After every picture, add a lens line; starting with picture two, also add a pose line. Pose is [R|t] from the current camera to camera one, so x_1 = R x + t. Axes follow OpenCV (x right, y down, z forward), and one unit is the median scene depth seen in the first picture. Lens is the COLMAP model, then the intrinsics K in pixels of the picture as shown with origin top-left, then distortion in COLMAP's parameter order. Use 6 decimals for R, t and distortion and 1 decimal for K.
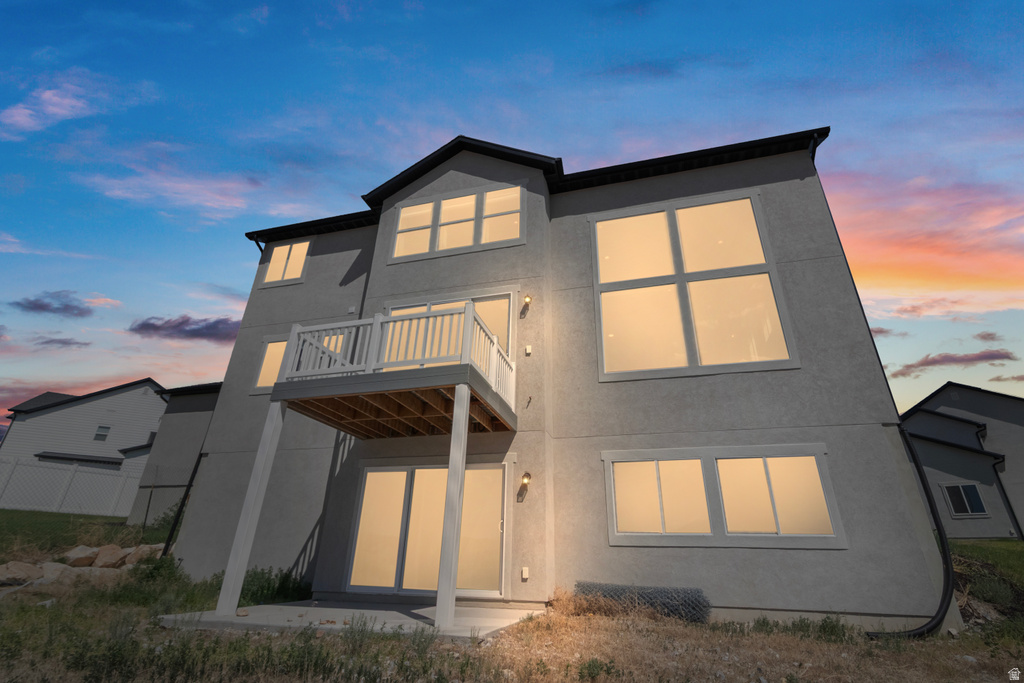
lens RADIAL K [[483.4, 0, 512.0], [0, 483.4, 341.5], [0, 0, 1]] dist [-0.000550, 0.000295]
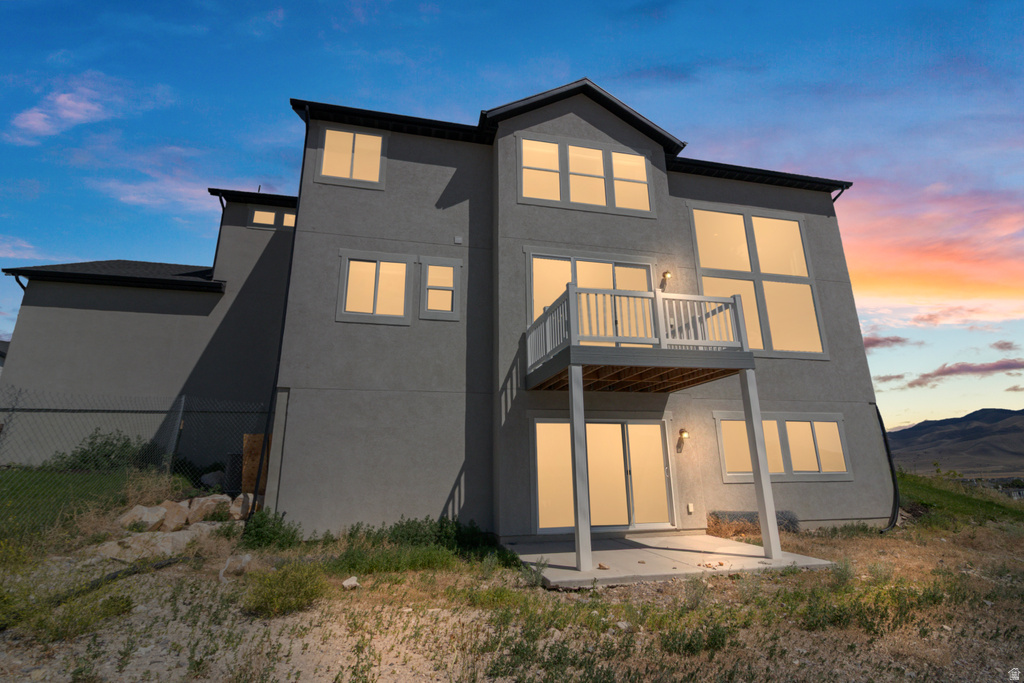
lens RADIAL K [[483.4, 0, 512.0], [0, 483.4, 341.5], [0, 0, 1]] dist [-0.000550, 0.000295]
pose [[0.874753, 0.092007, 0.475755, -0.753516], [-0.175410, 0.975348, 0.133896, -0.022383], [-0.451707, -0.200578, 0.869327, 0.151223]]
